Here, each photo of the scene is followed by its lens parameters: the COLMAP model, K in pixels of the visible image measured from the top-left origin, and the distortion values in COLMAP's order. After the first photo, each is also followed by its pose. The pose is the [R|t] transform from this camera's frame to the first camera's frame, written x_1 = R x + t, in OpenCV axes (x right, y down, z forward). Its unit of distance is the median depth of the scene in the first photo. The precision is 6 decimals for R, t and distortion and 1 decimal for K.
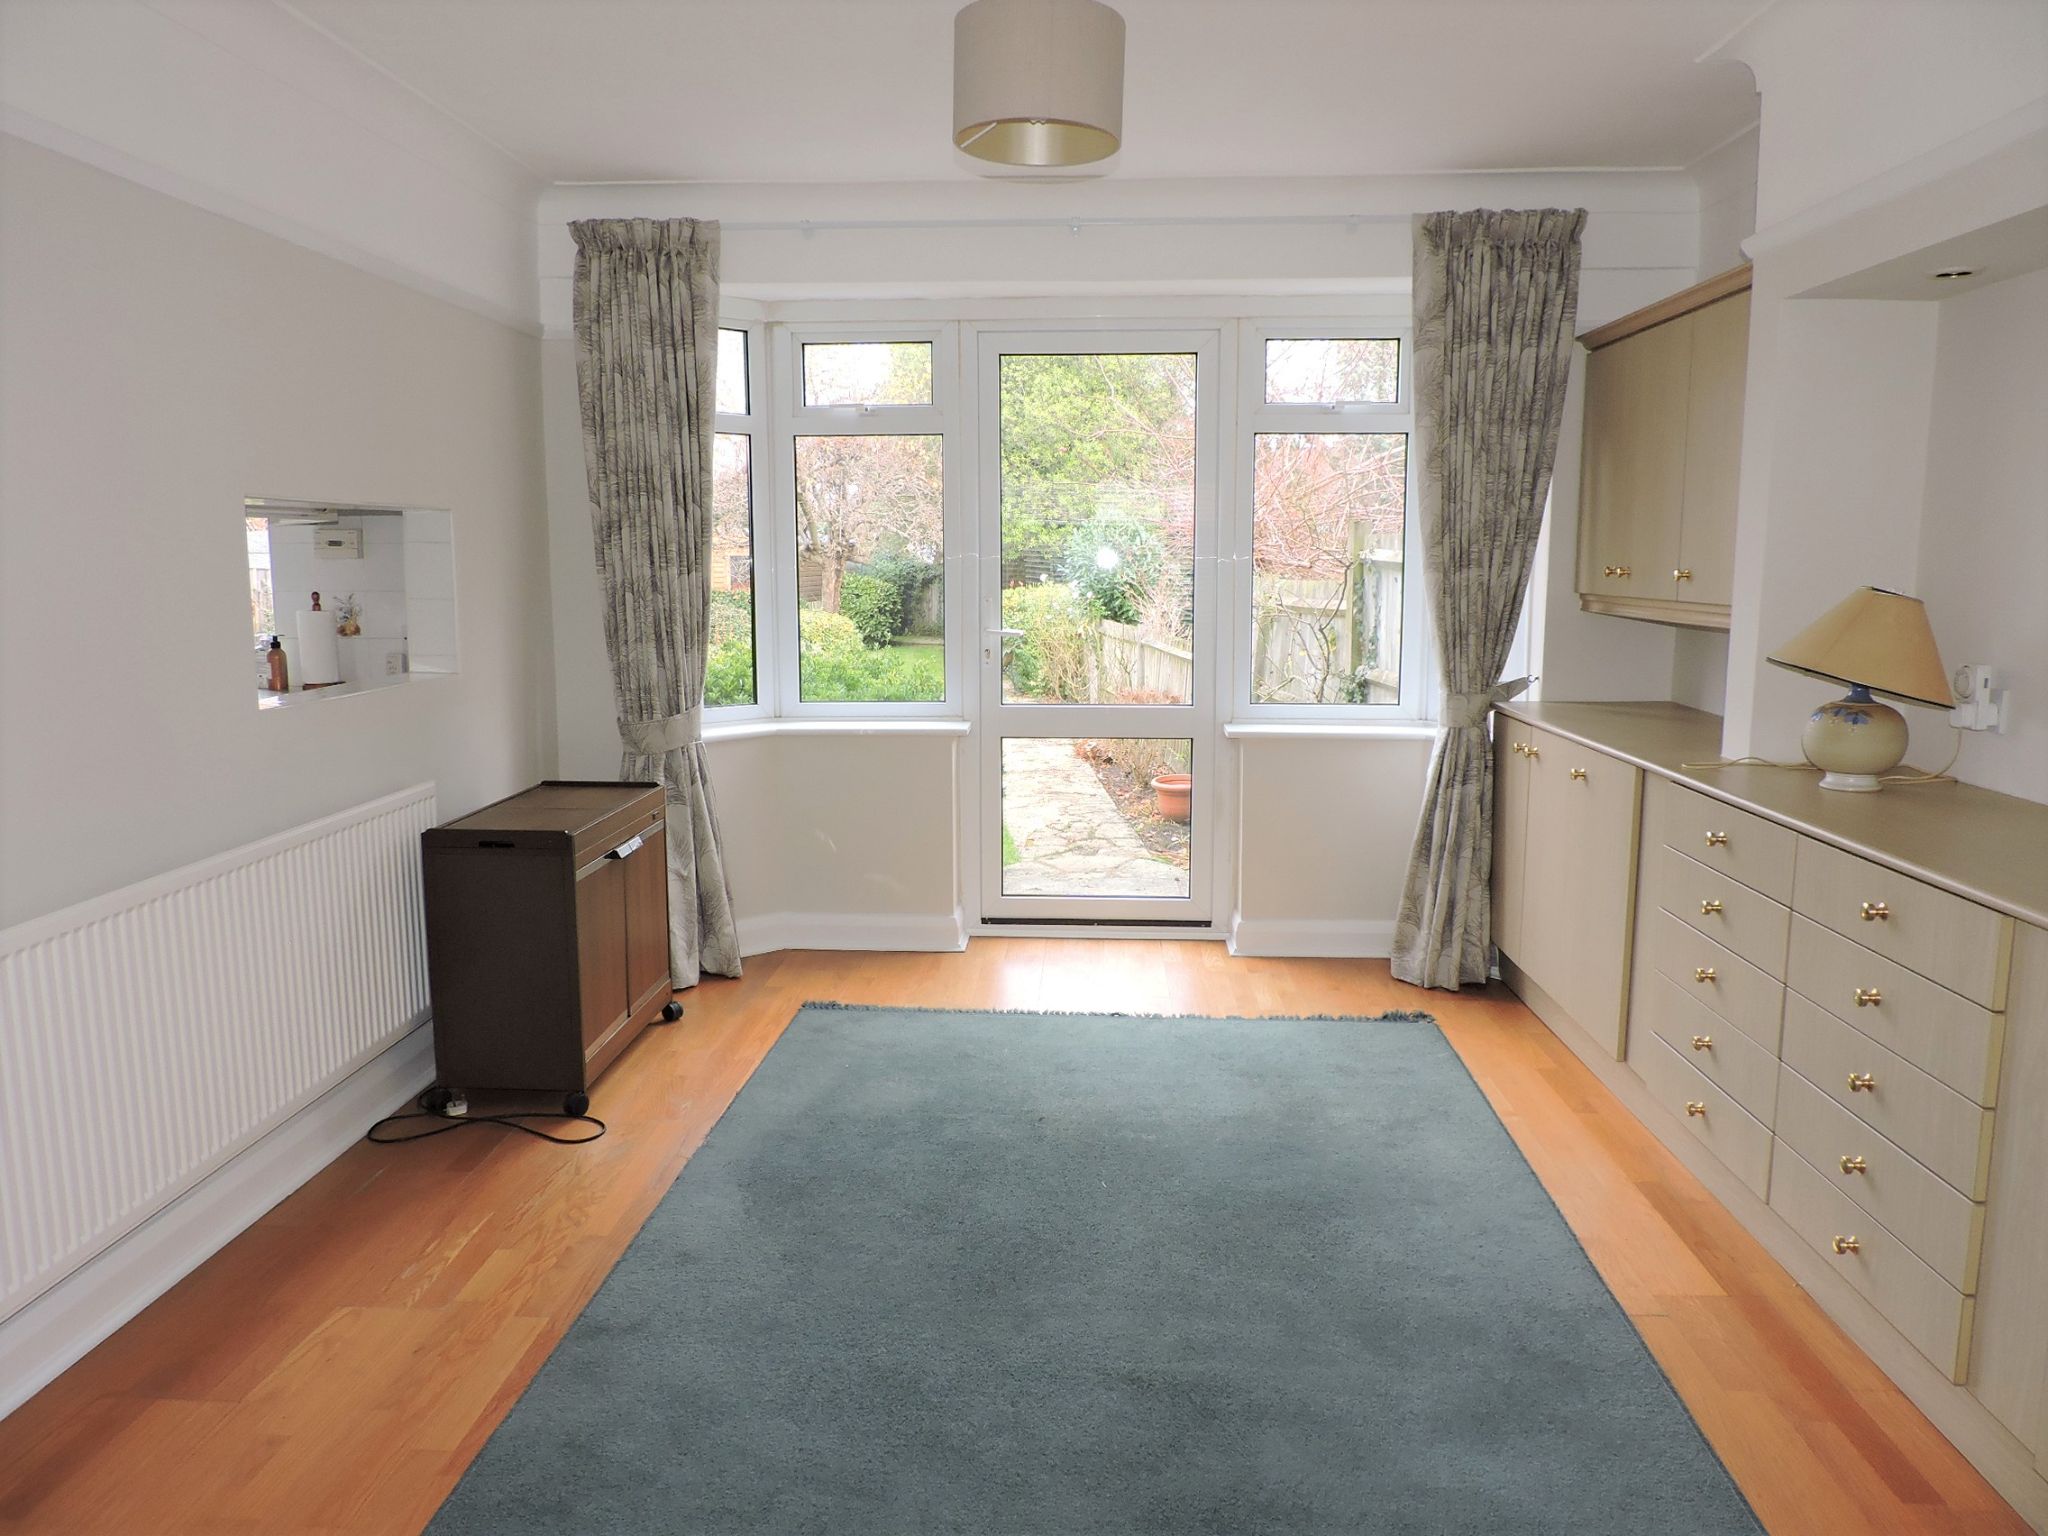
lens RADIAL K [[1508.6, 0, 1027.3], [0, 1508.6, 773.9], [0, 0, 1]] dist [-0.011262, 0.002965]
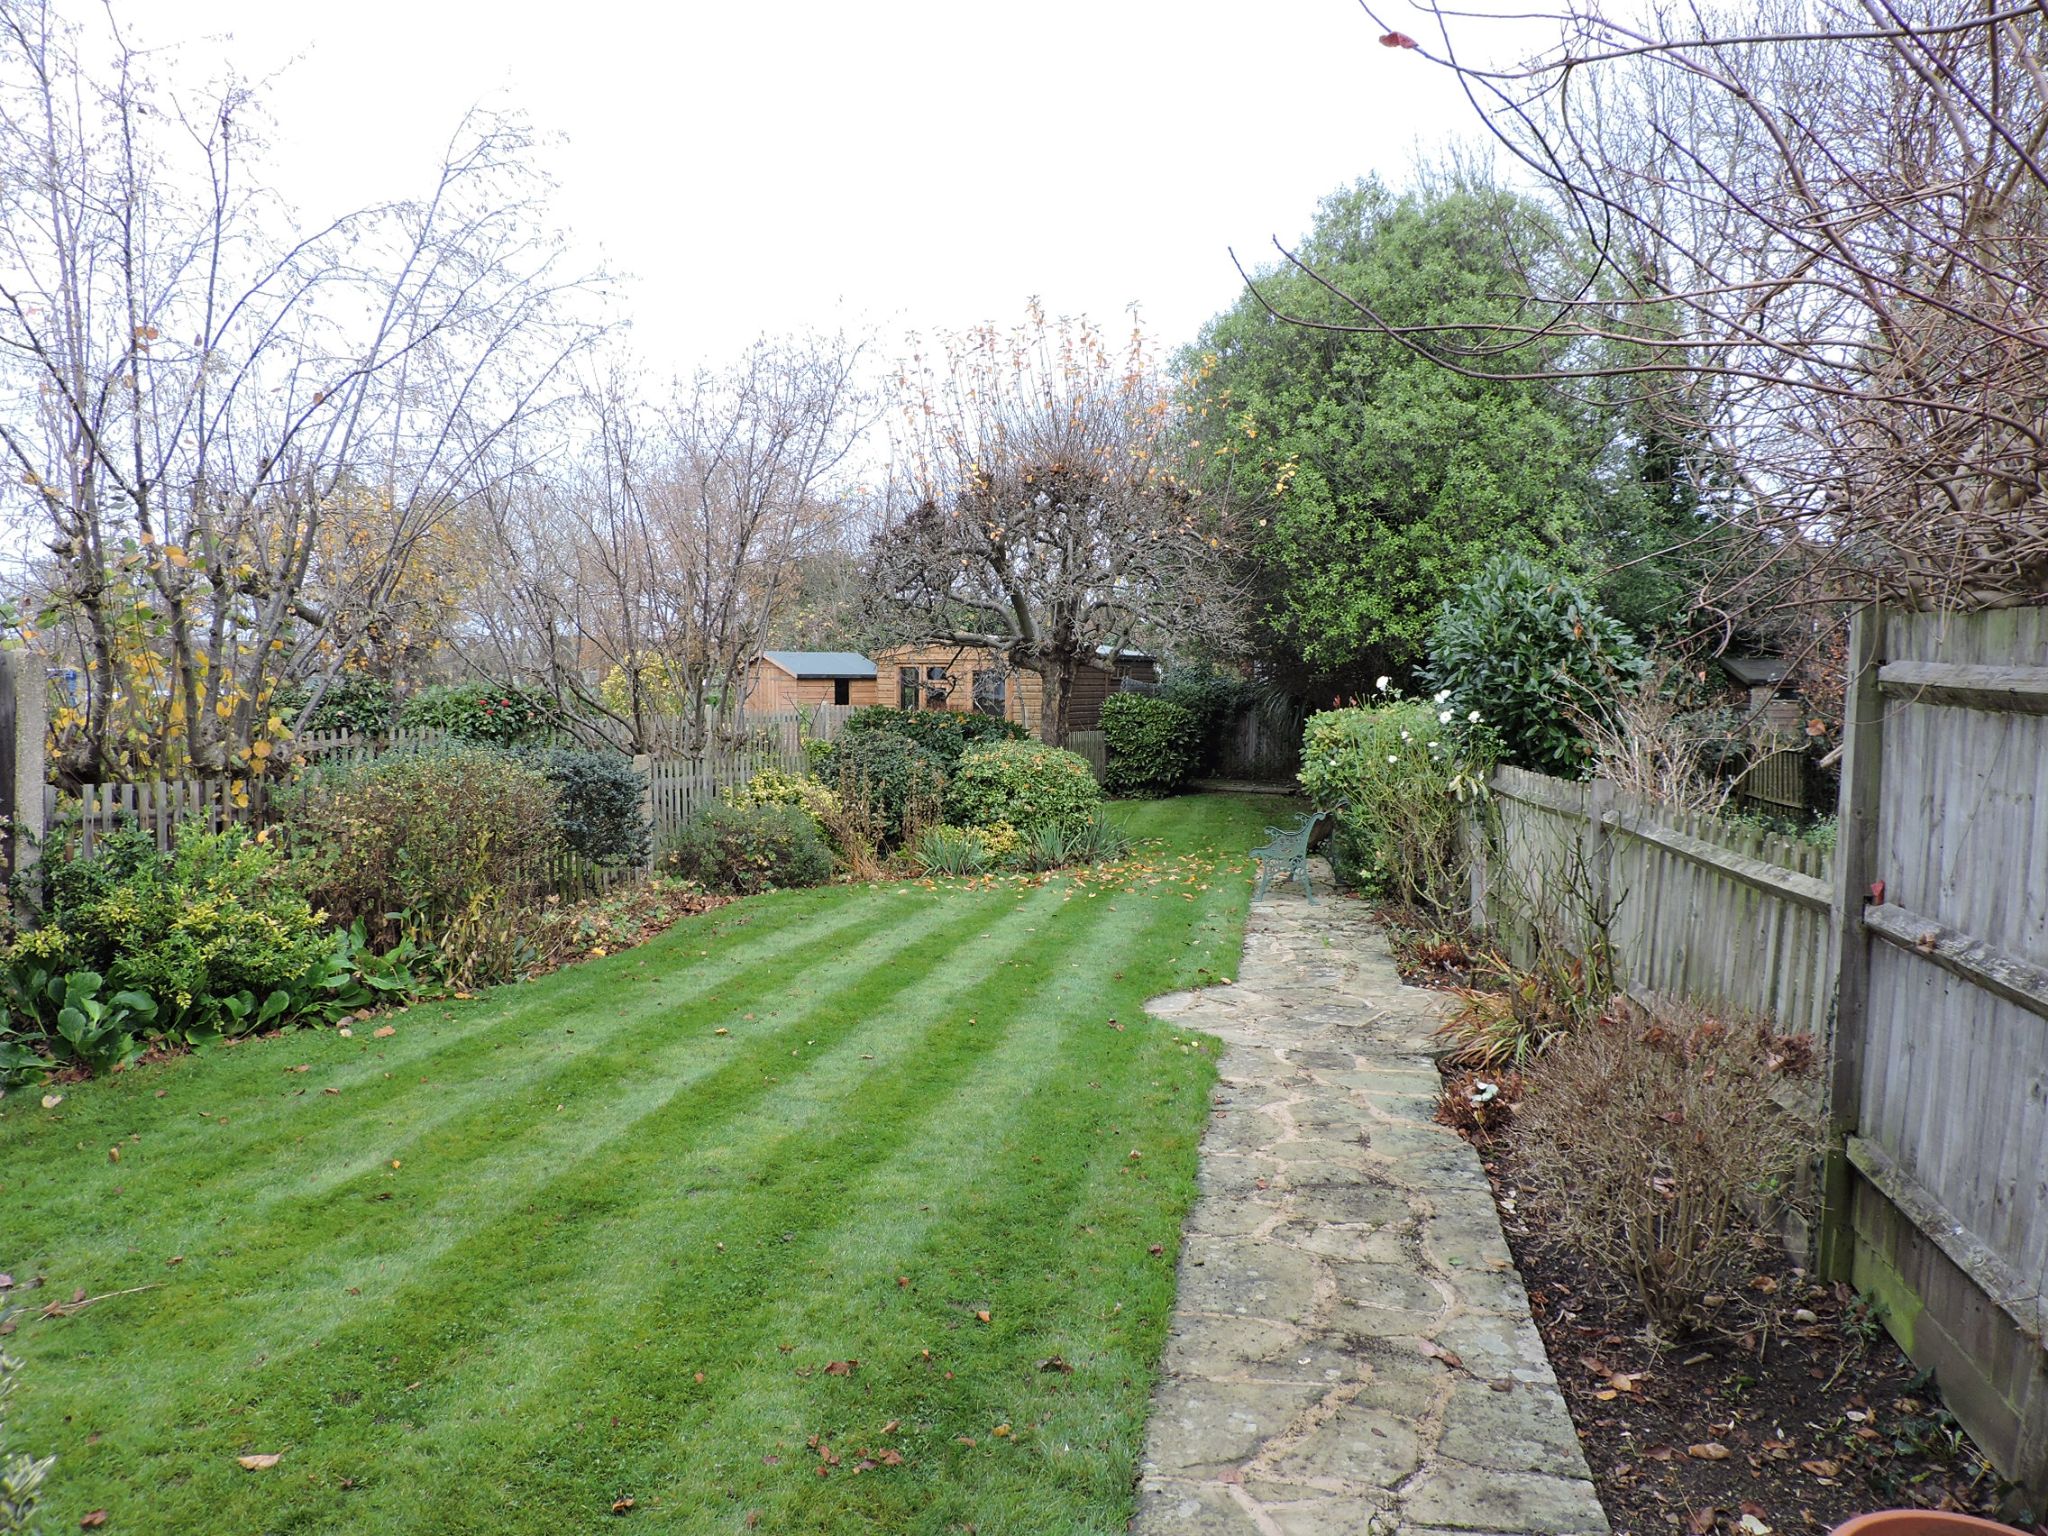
lens RADIAL K [[1508.6, 0, 1027.3], [0, 1508.6, 773.9], [0, 0, 1]] dist [-0.011262, 0.002965]
pose [[0.971573, 0.016722, -0.236148, 0.012425], [-0.037758, 0.995679, -0.084841, -0.041442], [0.233709, 0.091346, 0.968006, 0.389286]]
